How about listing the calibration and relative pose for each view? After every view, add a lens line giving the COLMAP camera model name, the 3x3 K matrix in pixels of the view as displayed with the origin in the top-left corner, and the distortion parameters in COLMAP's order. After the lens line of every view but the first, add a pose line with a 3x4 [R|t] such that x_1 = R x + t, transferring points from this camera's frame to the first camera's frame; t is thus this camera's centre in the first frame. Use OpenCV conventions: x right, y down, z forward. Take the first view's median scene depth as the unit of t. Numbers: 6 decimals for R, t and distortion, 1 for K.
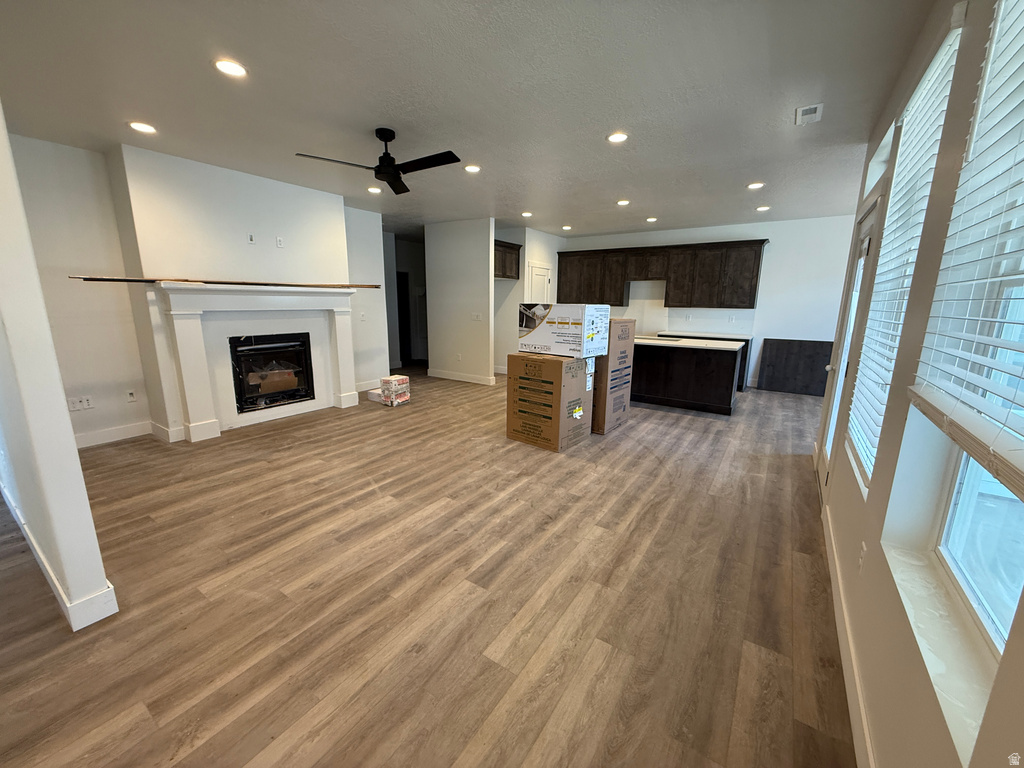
lens RADIAL K [[408.3, 0, 512.0], [0, 408.3, 384.0], [0, 0, 1]] dist [-0.000558, 0.000427]
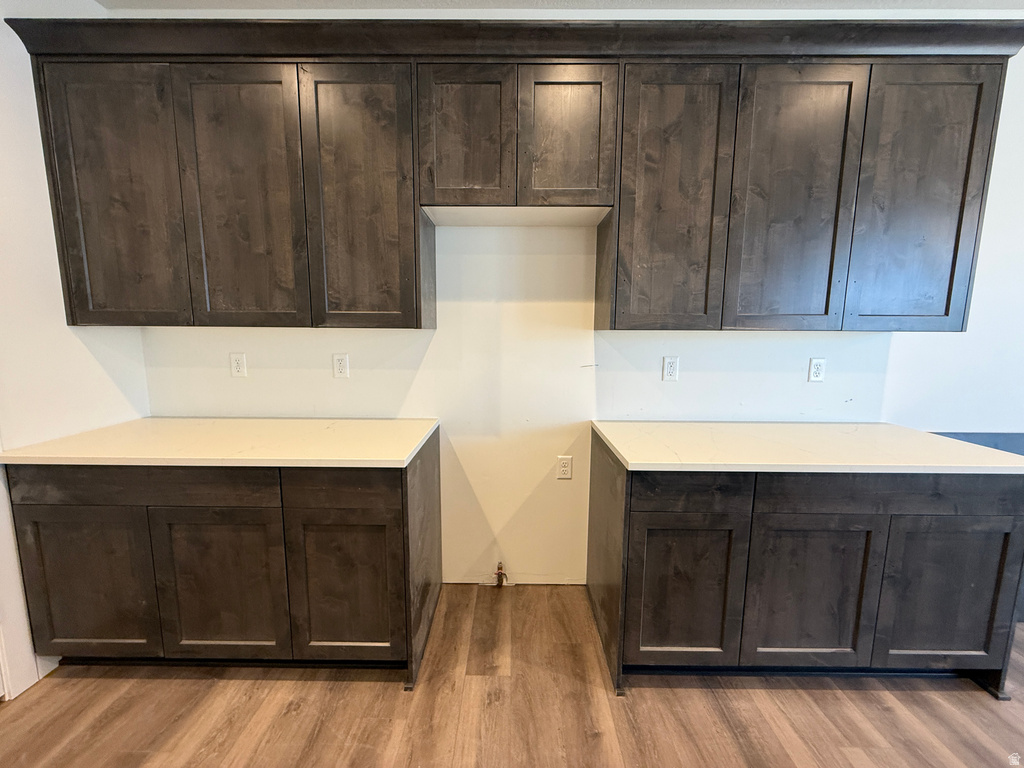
lens RADIAL K [[408.9, 0, 507.2], [0, 408.9, 383.5], [0, 0, 1]] dist [-0.000065, 0.000343]
pose [[0.832761, -0.075091, 0.548517, 0.210990], [0.111833, 0.993151, -0.033824, -0.164498], [-0.542220, 0.089510, 0.835455, 0.884357]]
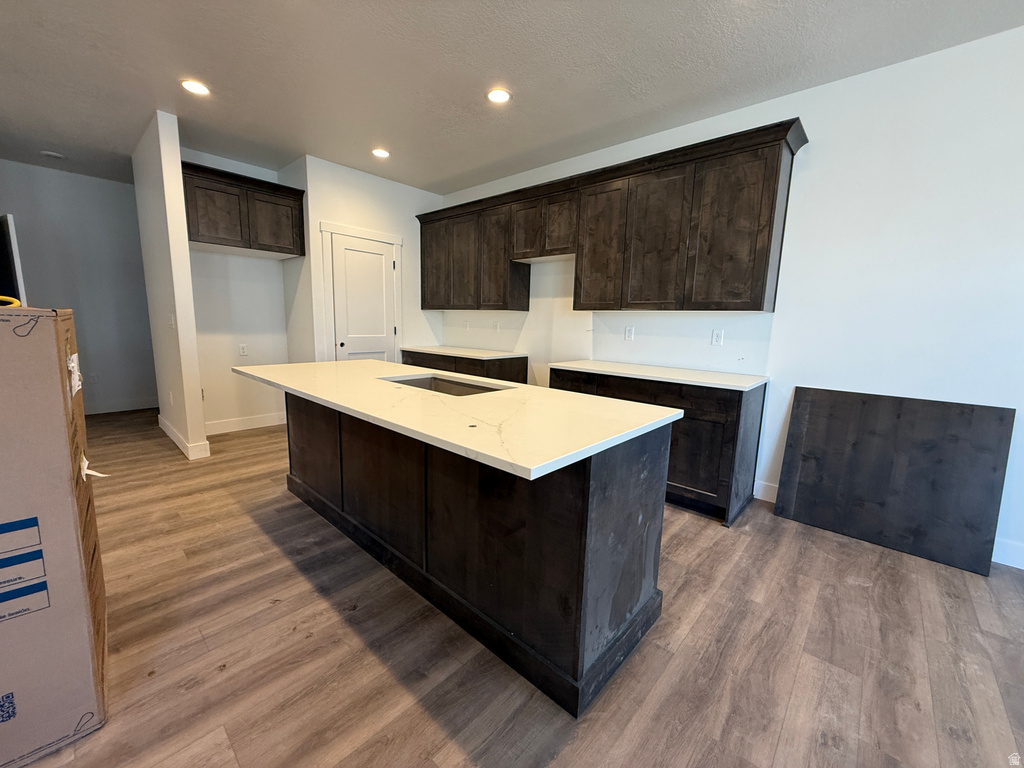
lens RADIAL K [[408.9, 0, 507.2], [0, 408.9, 383.5], [0, 0, 1]] dist [-0.000065, 0.000343]
pose [[0.988684, 0.040049, -0.144569, 0.385074], [-0.047707, 0.997614, -0.049896, -0.079333], [0.142225, 0.056228, 0.988236, 0.548387]]
